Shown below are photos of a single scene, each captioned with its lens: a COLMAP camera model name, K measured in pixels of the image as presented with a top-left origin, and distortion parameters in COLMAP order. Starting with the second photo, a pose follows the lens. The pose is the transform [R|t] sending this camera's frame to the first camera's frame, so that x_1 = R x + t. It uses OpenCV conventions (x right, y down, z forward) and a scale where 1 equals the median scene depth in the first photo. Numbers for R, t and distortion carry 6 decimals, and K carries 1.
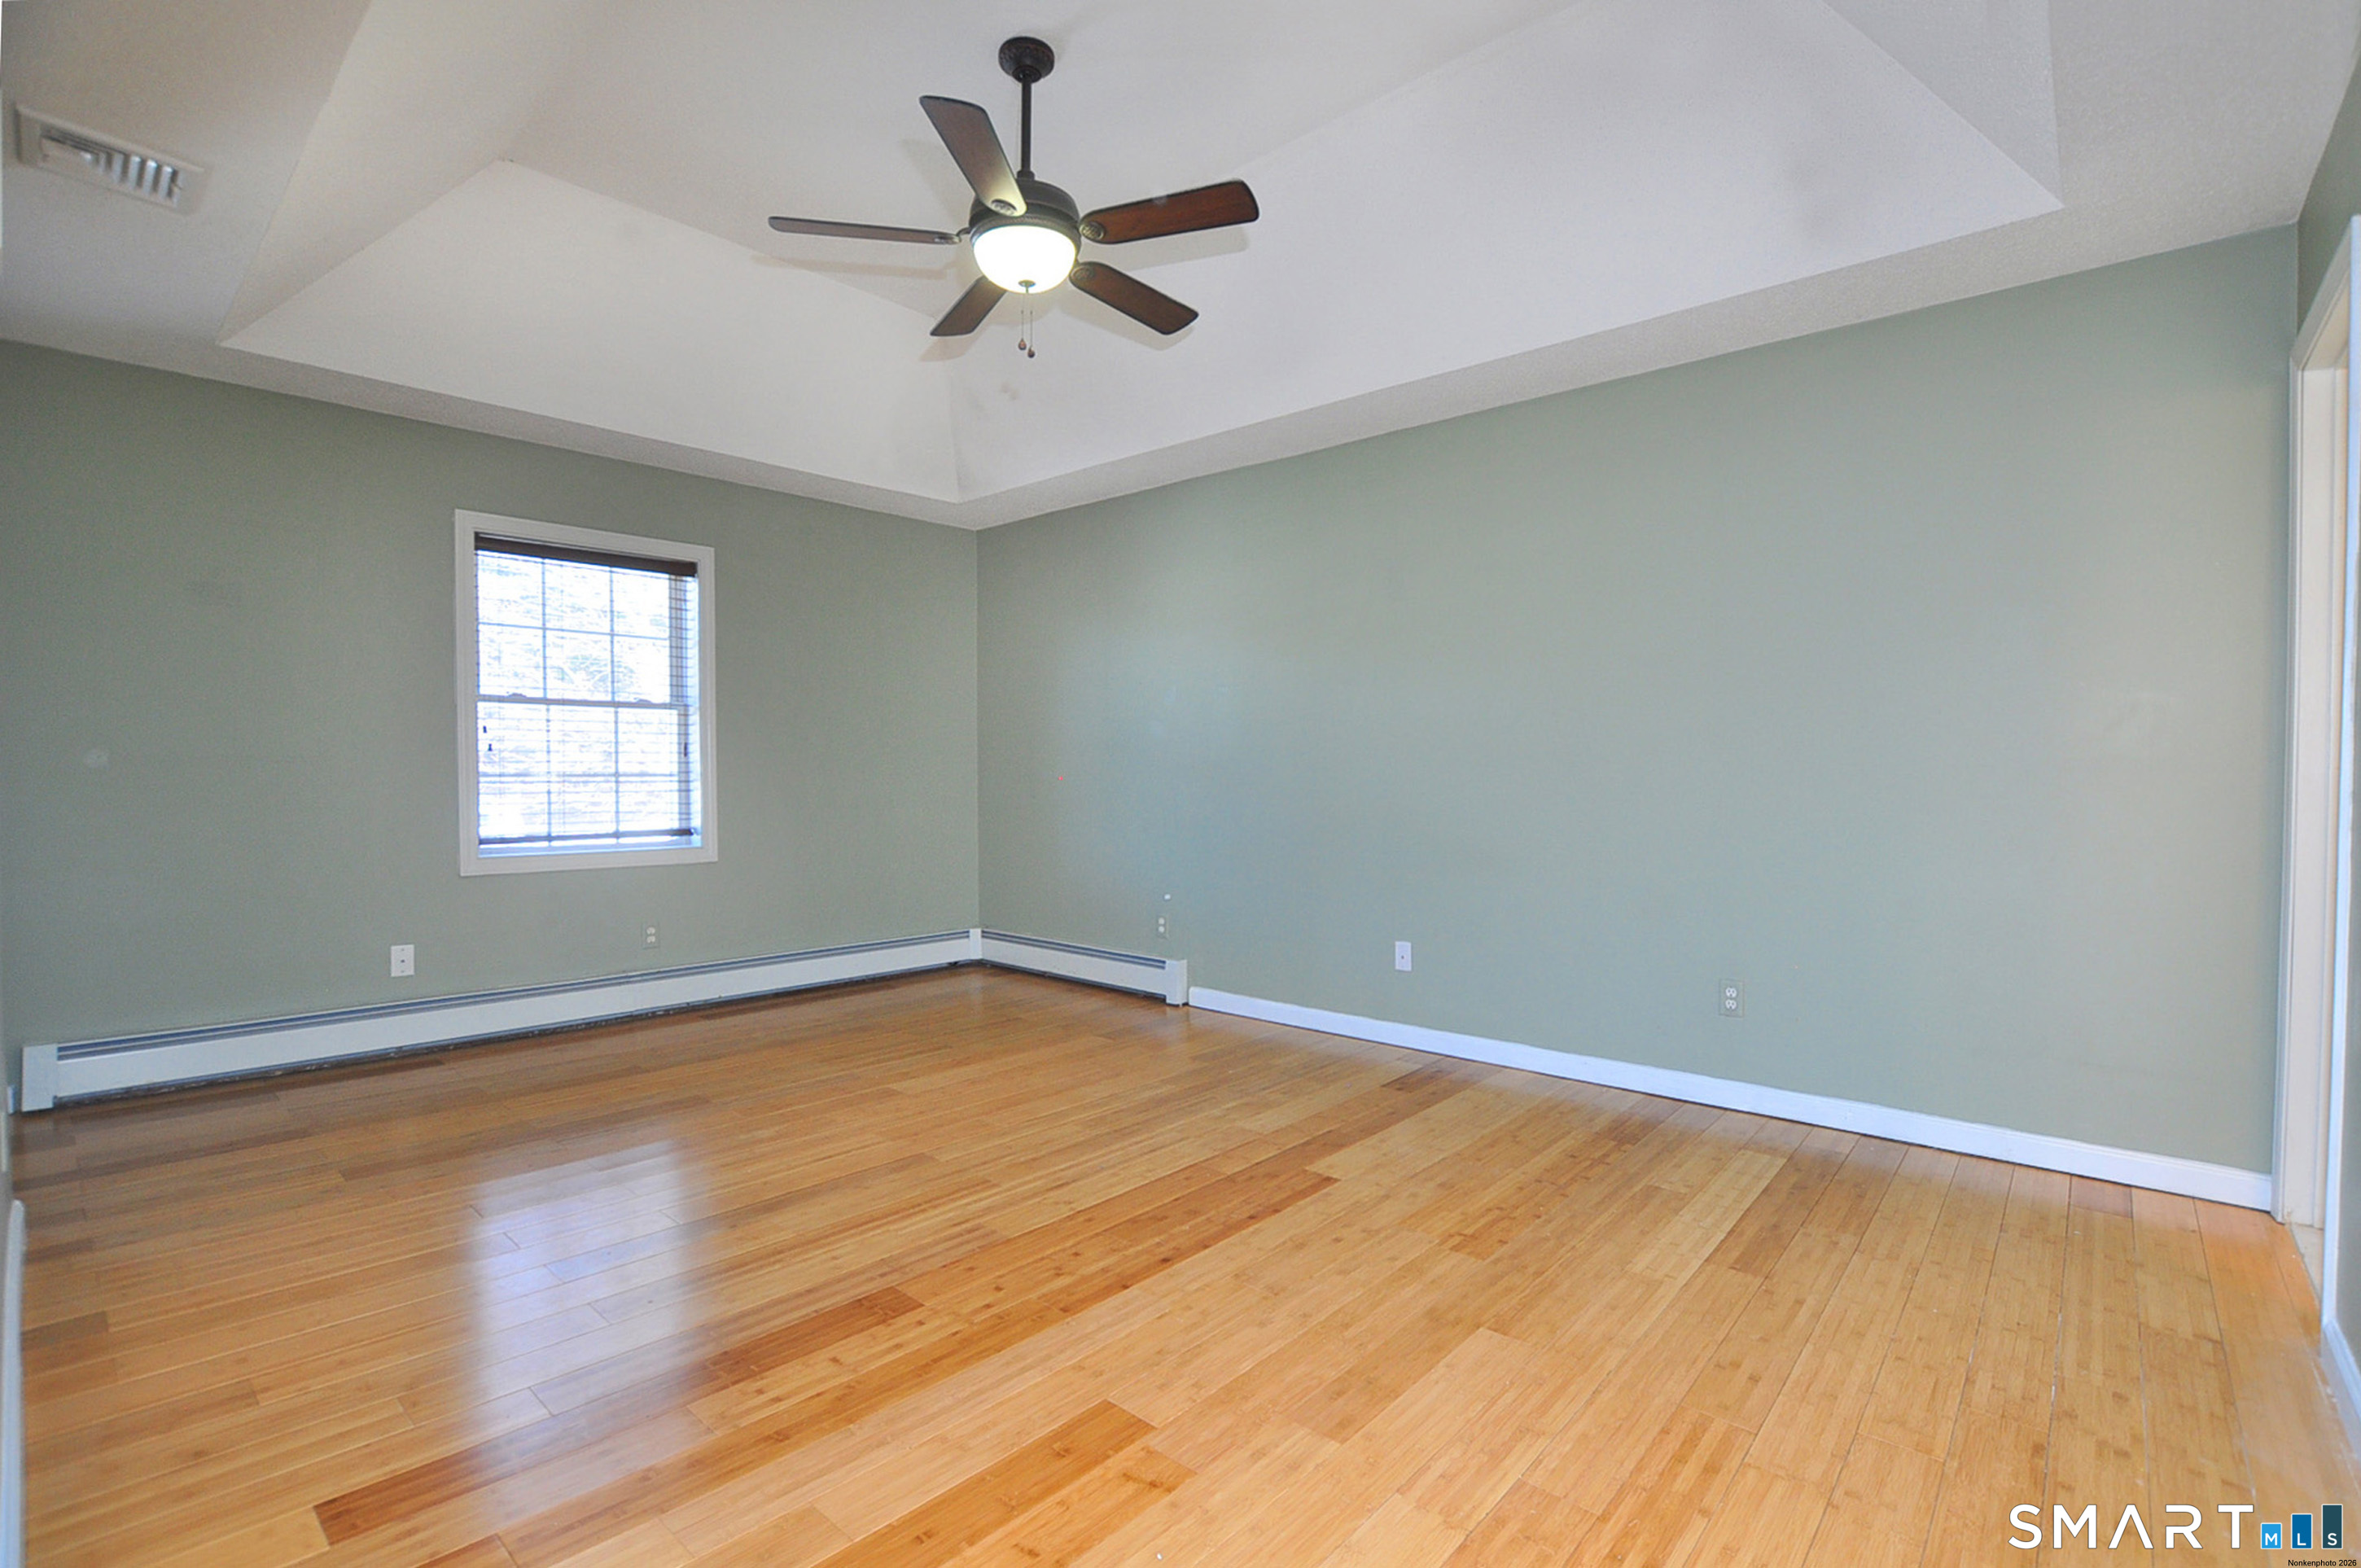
lens RADIAL K [[1064.9, 0, 1185.2], [0, 1064.9, 807.0], [0, 0, 1]] dist [-0.030743, 0.001746]
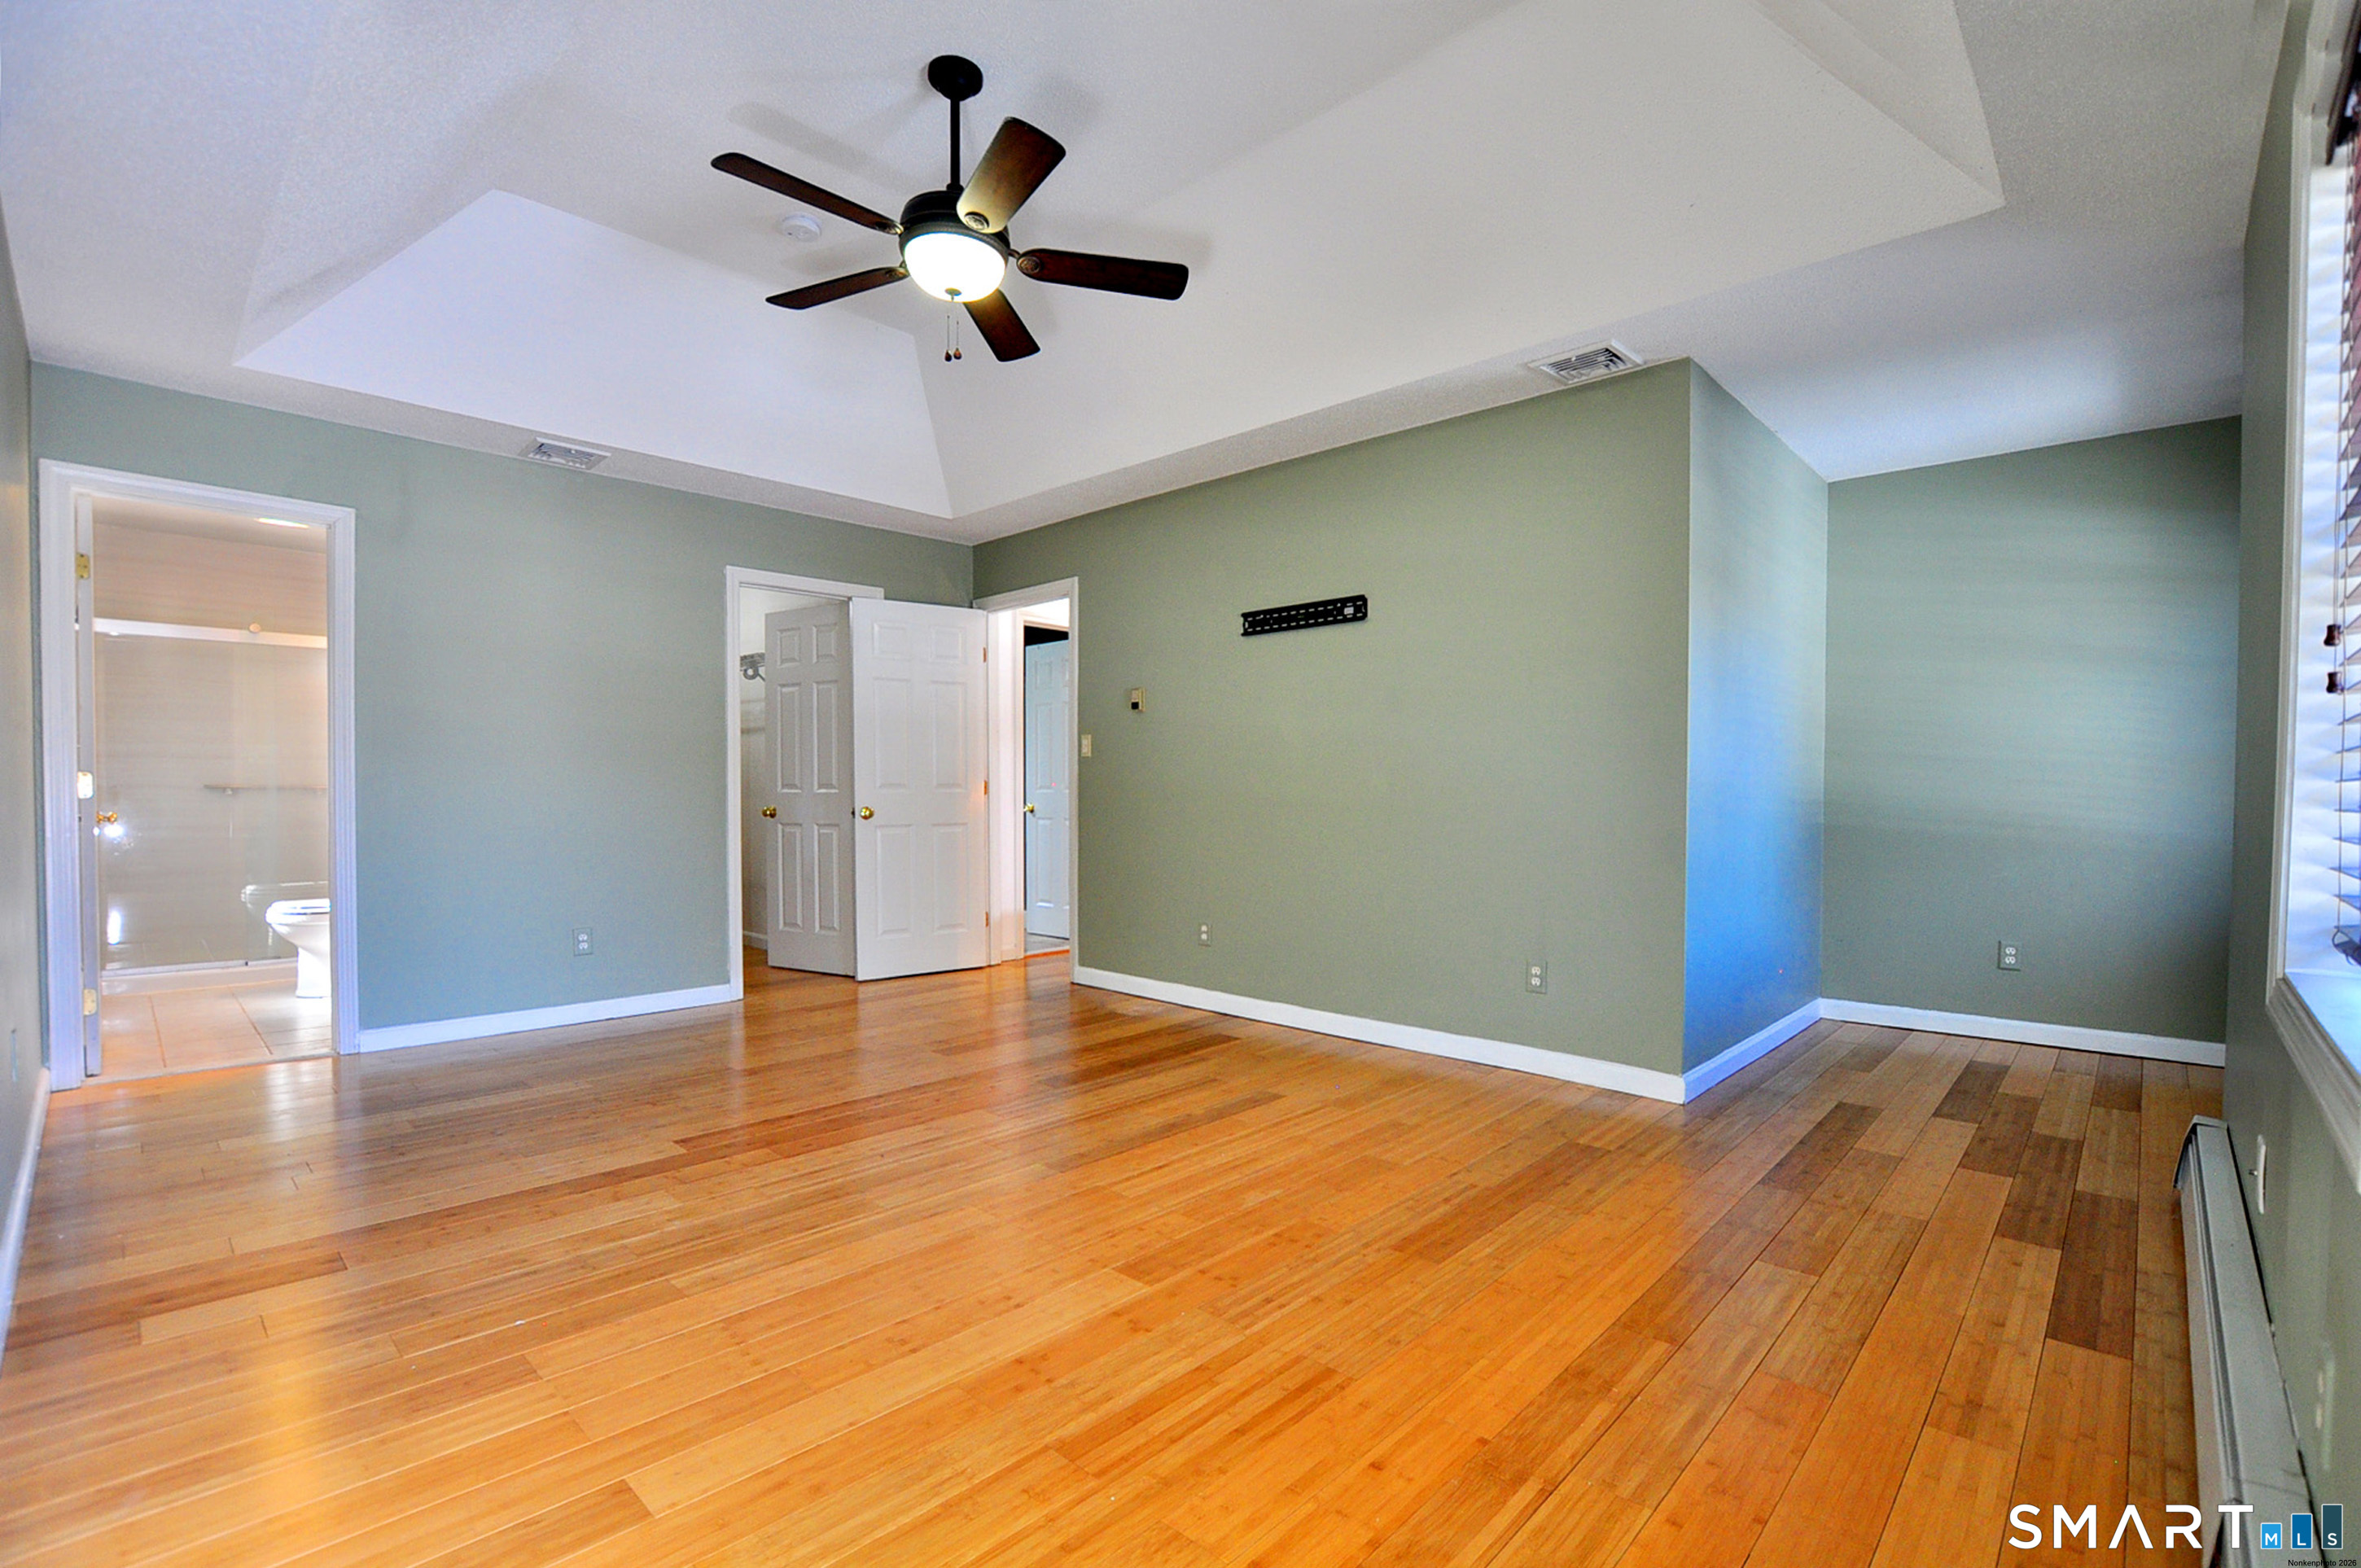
lens RADIAL K [[1054.6, 0, 1189.0], [0, 1054.6, 796.7], [0, 0, 1]] dist [-0.031065, 0.000396]
pose [[-0.999557, -0.008590, 0.028512, -0.349072], [-0.007529, 0.999283, 0.037101, -0.037256], [-0.028810, 0.036870, -0.998905, 1.737282]]
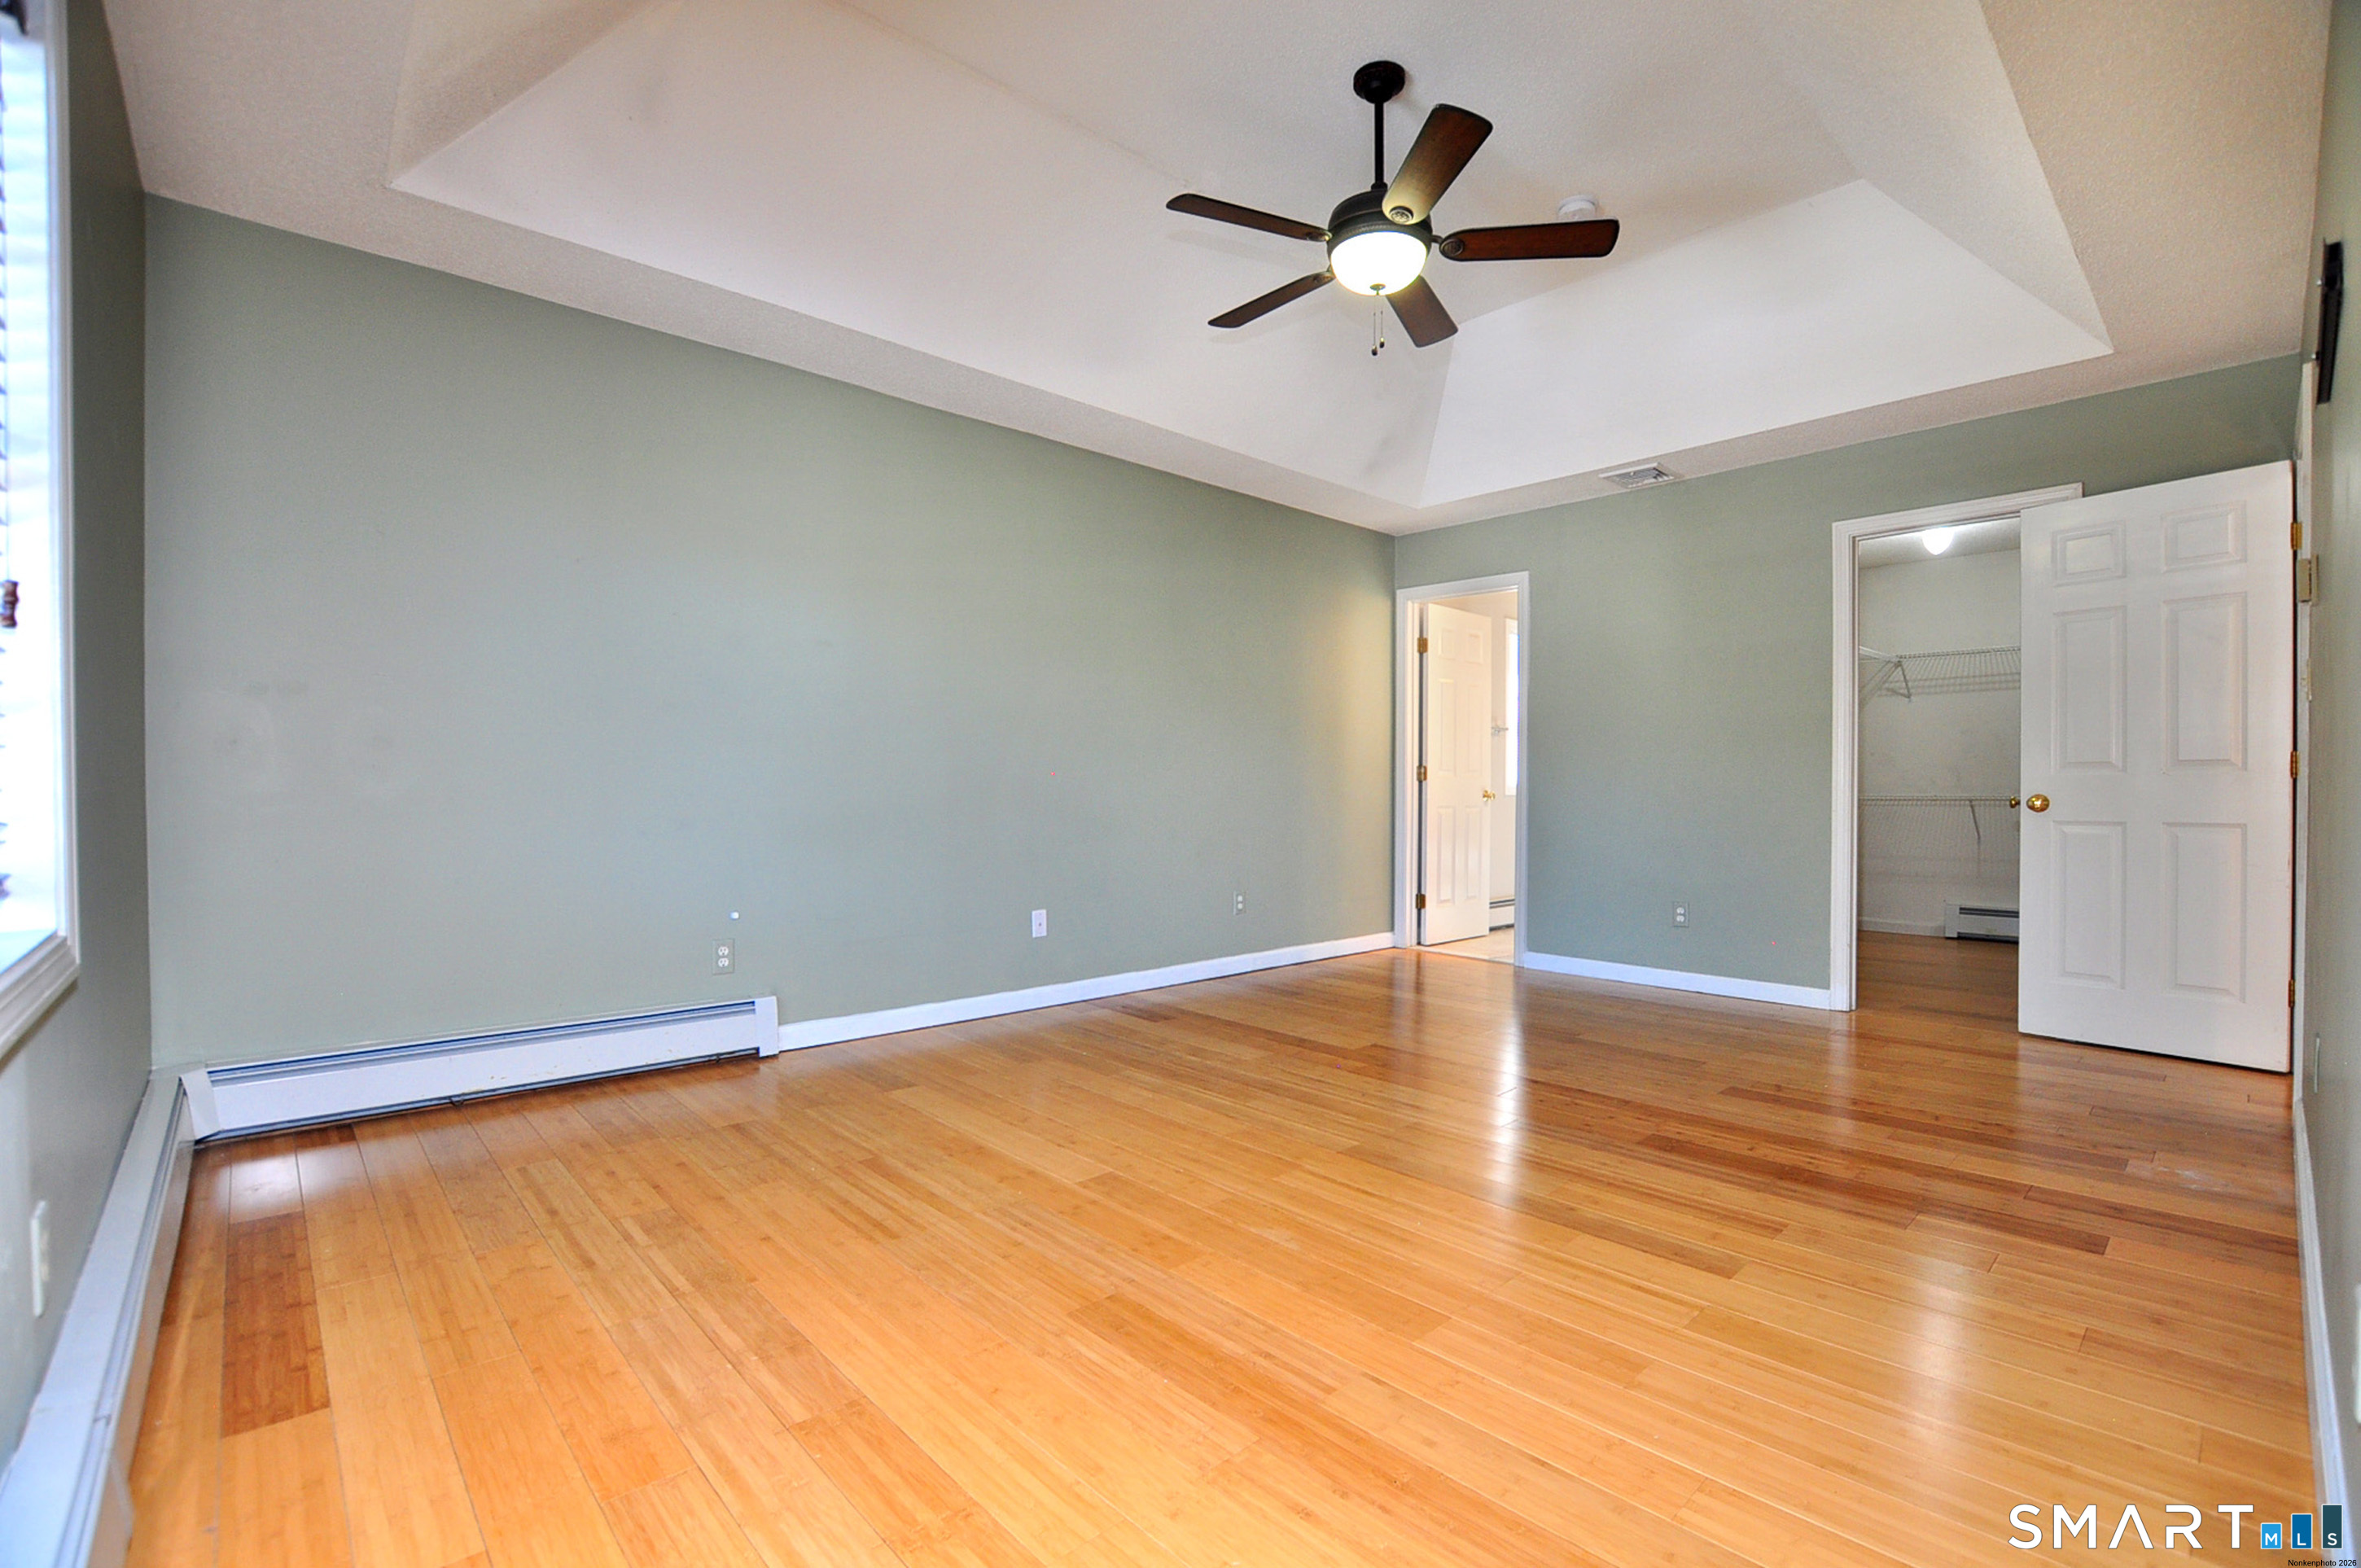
lens RADIAL K [[1035.9, 0, 1194.4], [0, 1035.9, 784.4], [0, 0, 1]] dist [-0.035357, -0.000970]
pose [[0.097181, -0.002648, 0.995263, -1.038019], [0.029185, 0.999574, -0.000190, 0.005549], [-0.994839, 0.029065, 0.097217, 0.933786]]
